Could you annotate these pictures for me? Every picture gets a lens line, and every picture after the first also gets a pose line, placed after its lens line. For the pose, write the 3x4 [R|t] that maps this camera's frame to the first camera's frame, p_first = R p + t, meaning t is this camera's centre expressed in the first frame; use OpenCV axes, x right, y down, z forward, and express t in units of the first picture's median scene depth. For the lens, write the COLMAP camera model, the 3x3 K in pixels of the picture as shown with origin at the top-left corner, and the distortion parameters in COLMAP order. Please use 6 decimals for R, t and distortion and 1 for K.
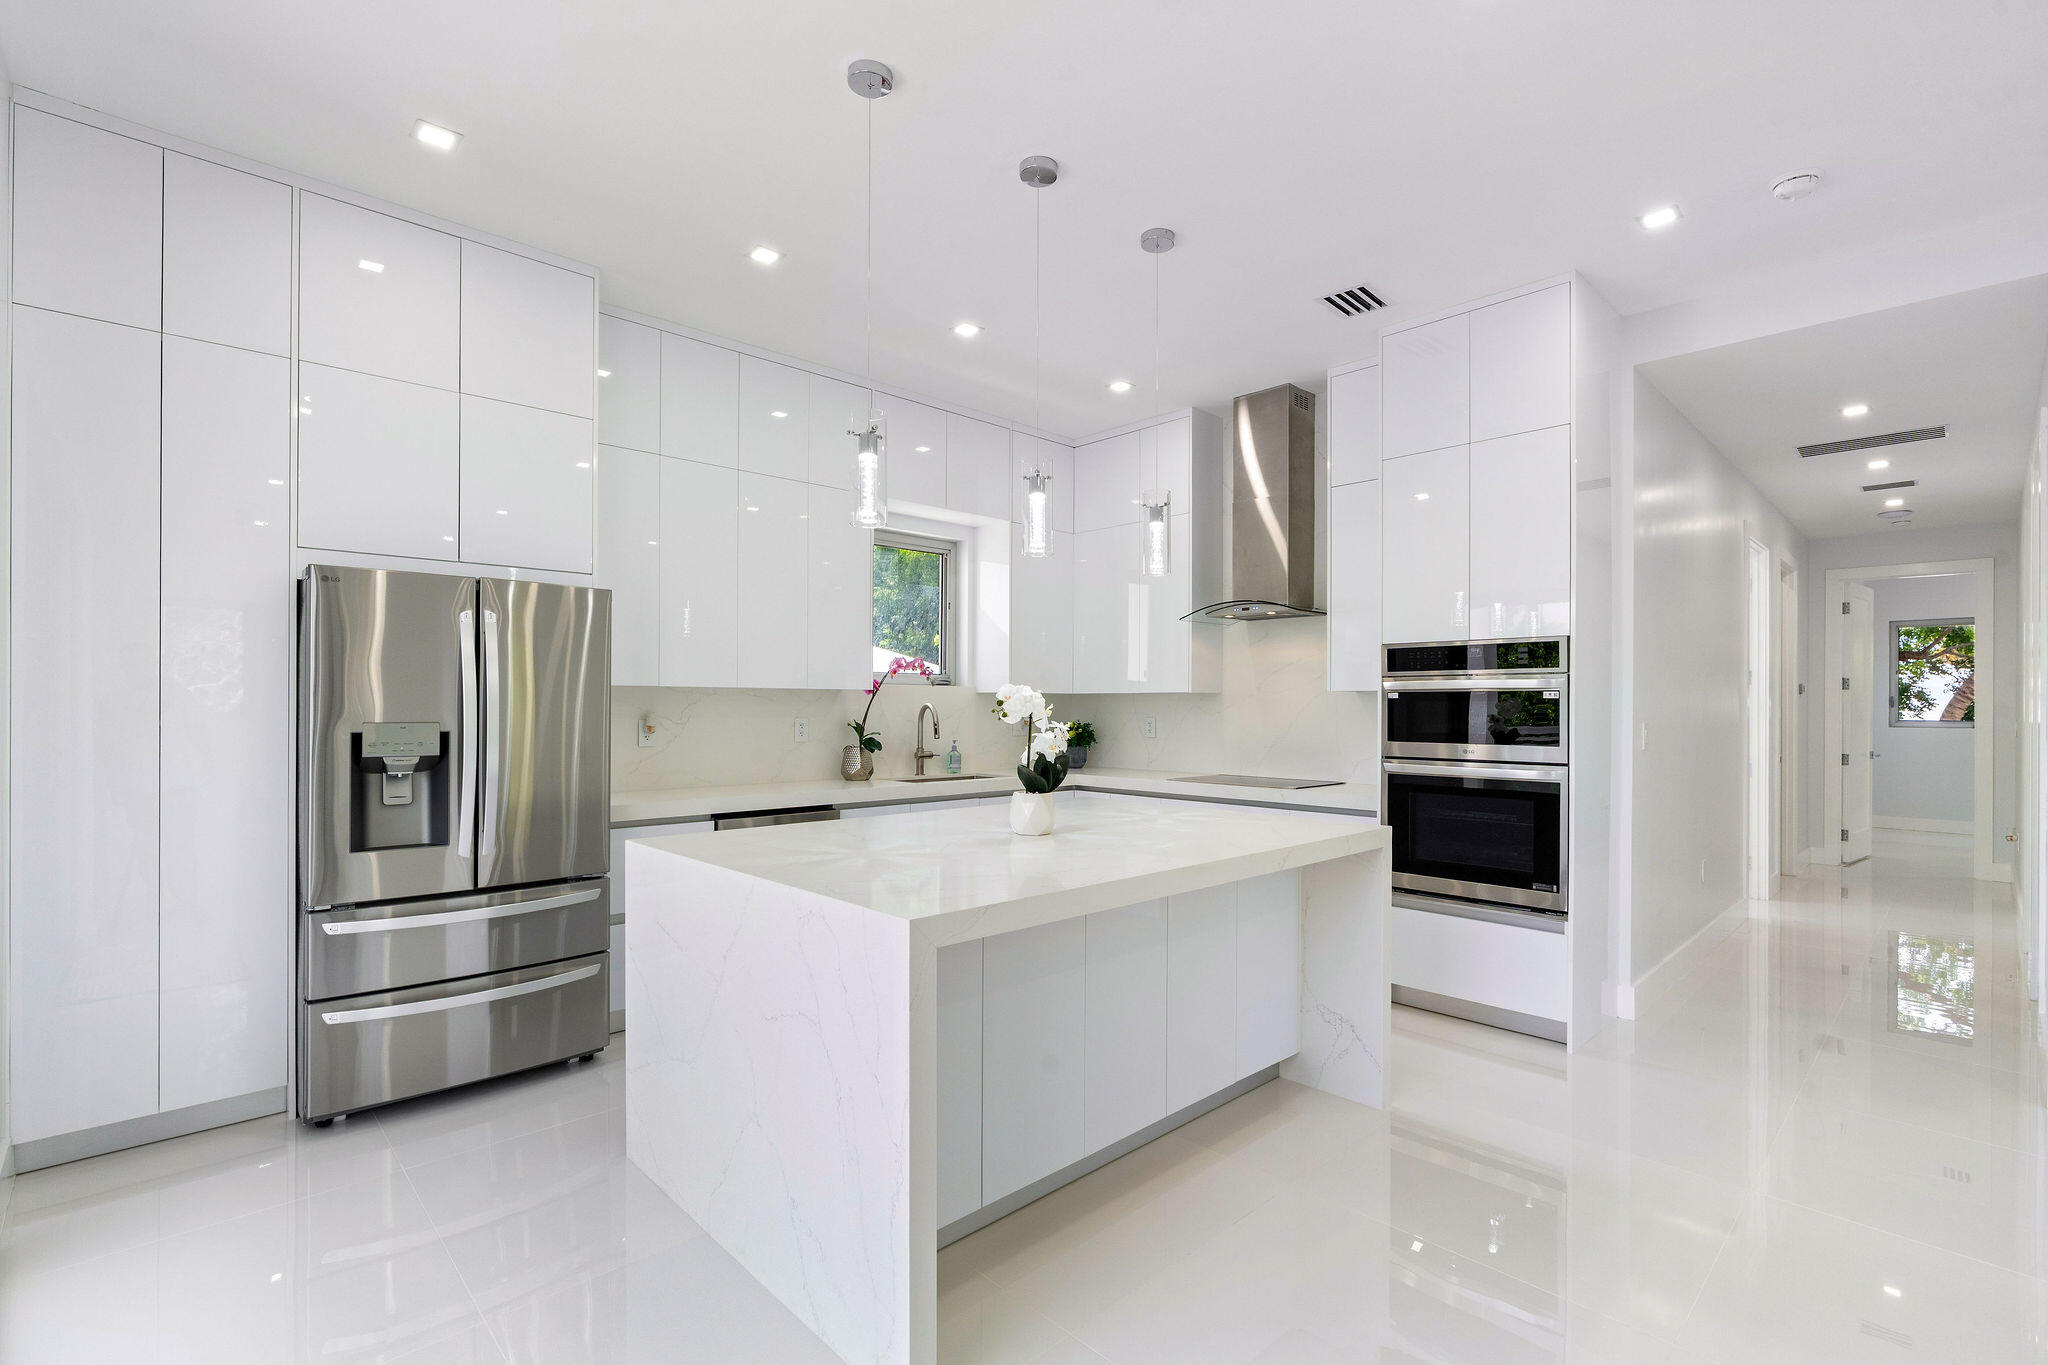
lens RADIAL K [[919.3, 0, 1020.7], [0, 919.3, 697.7], [0, 0, 1]] dist [-0.003957, -0.000702]
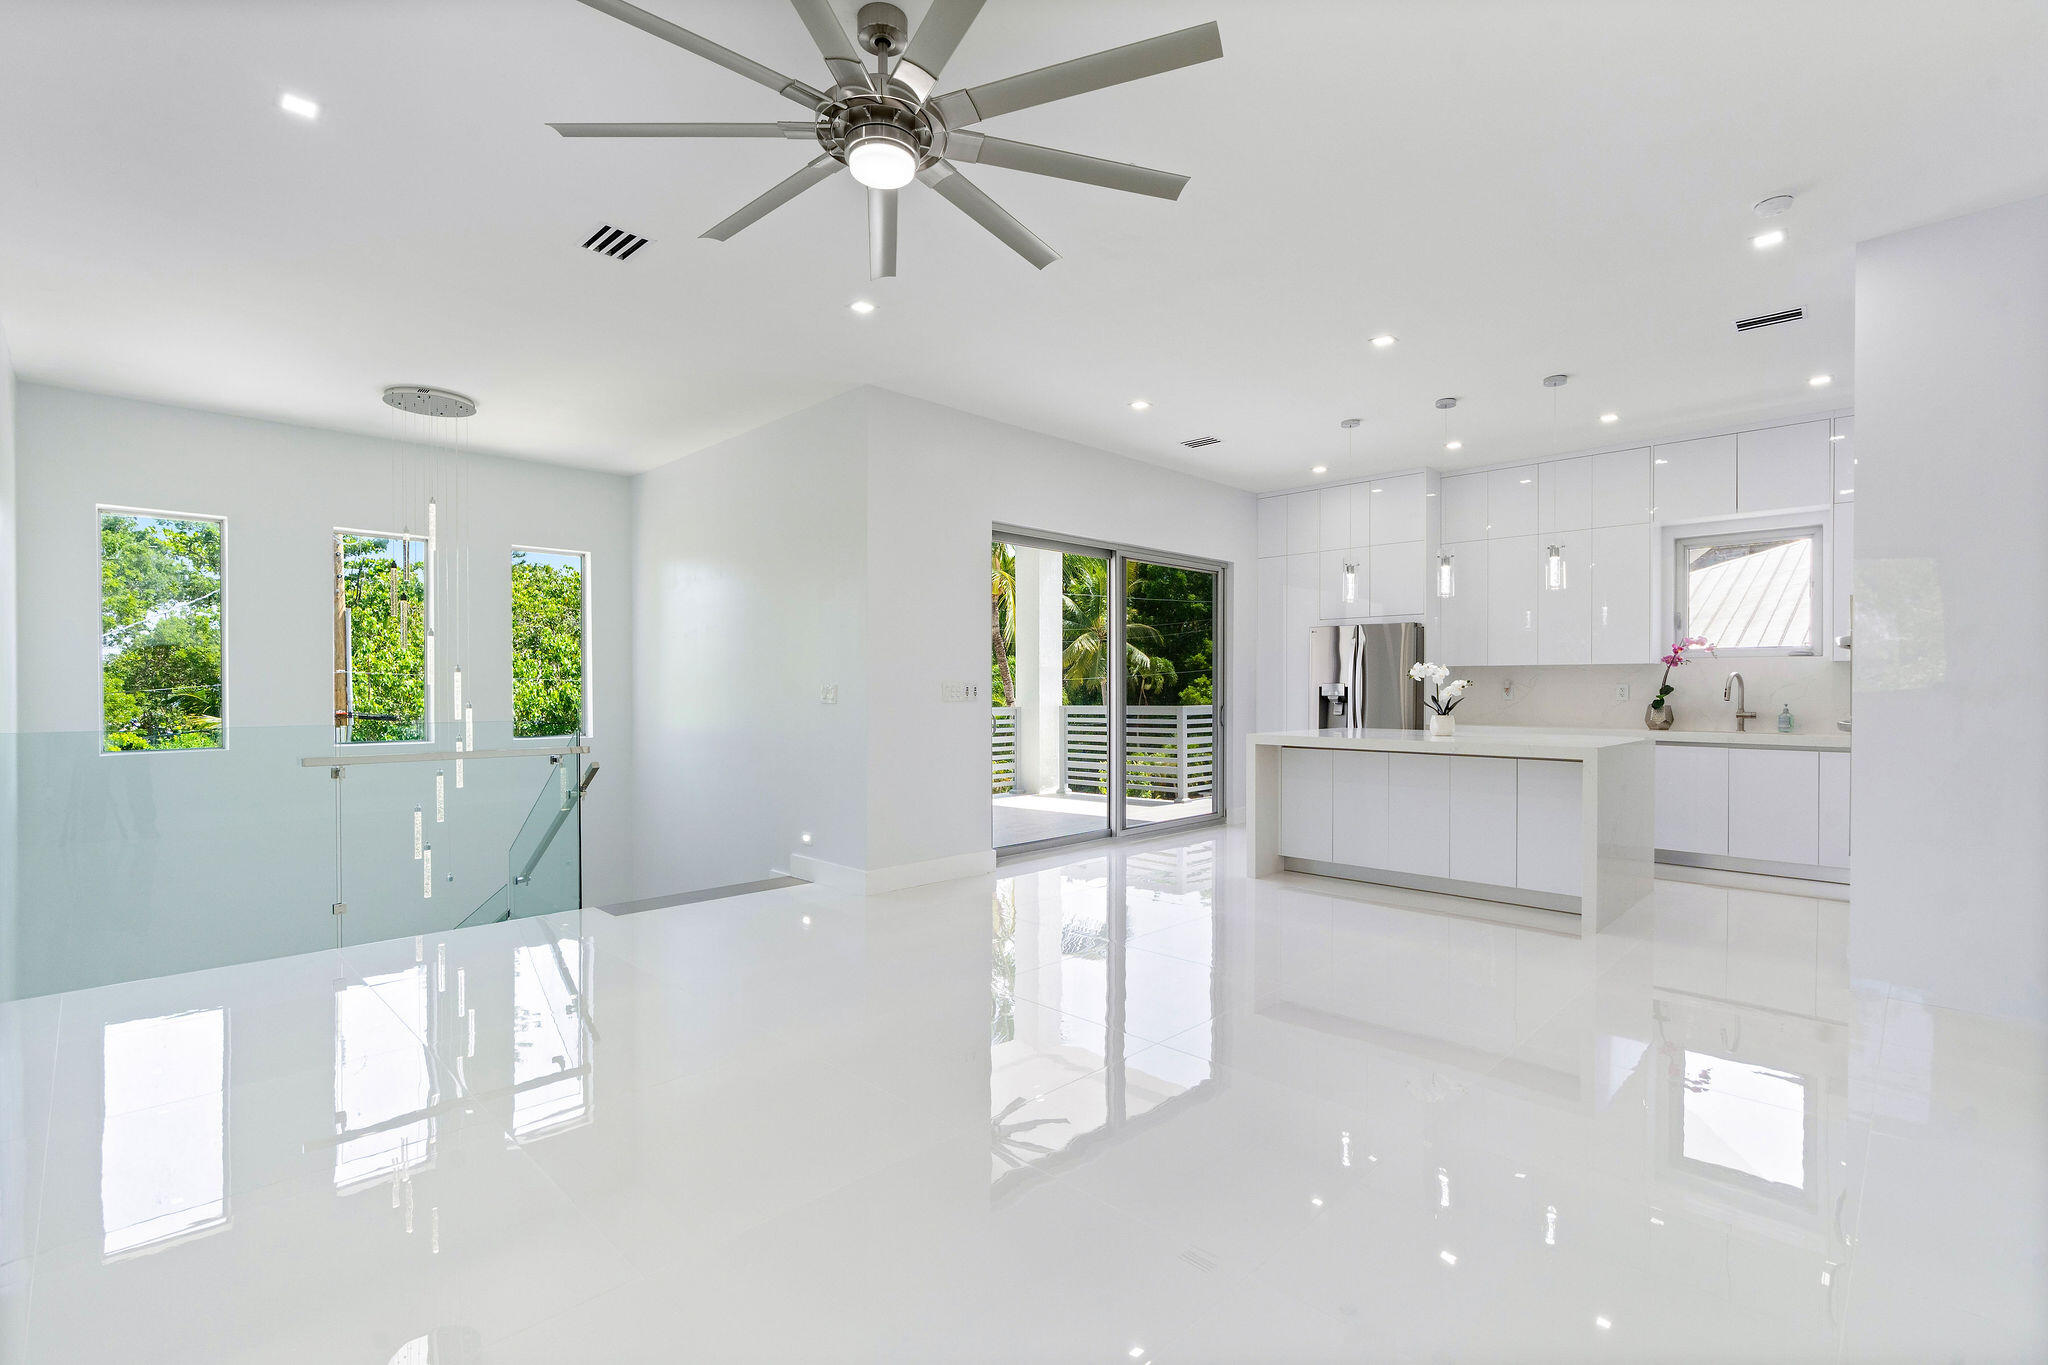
lens RADIAL K [[933.2, 0, 1022.4], [0, 933.2, 687.7], [0, 0, 1]] dist [0.000118, 0.000349]
pose [[0.047878, -0.003020, -0.998849, 1.625148], [0.007141, 0.999971, -0.002681, 0.034160], [0.998828, -0.007004, 0.047898, -0.020703]]
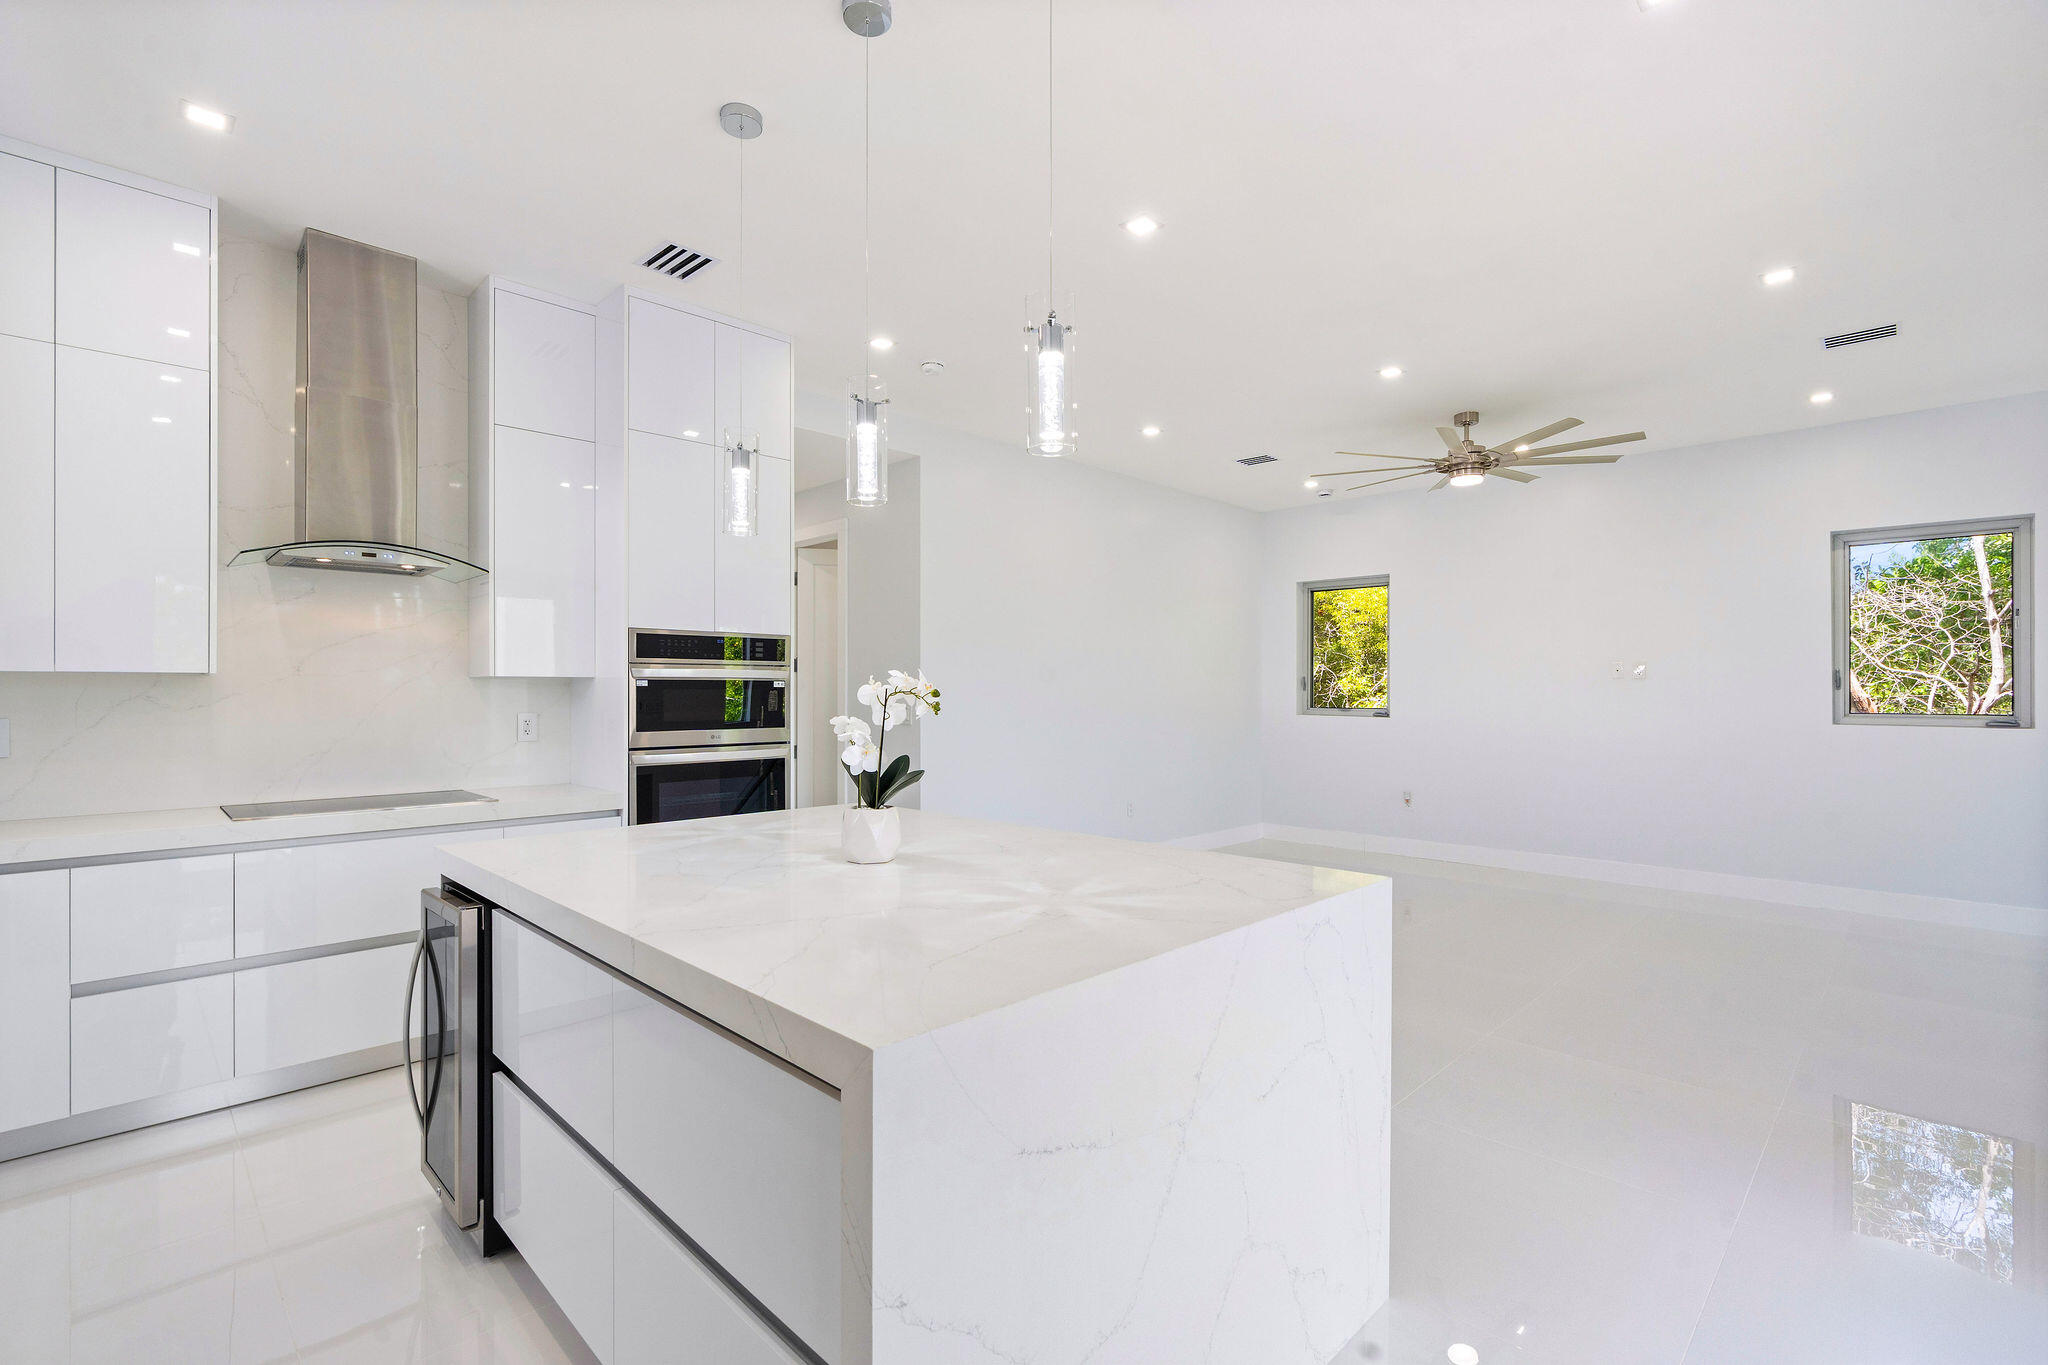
lens RADIAL K [[914.9, 0, 1023.1], [0, 914.9, 691.1], [0, 0, 1]] dist [-0.000801, 0.000420]
pose [[-0.018577, -0.001354, 0.999827, -0.620383], [-0.005031, 0.999987, 0.001261, 0.002681], [-0.999815, -0.005007, -0.018584, 0.713750]]
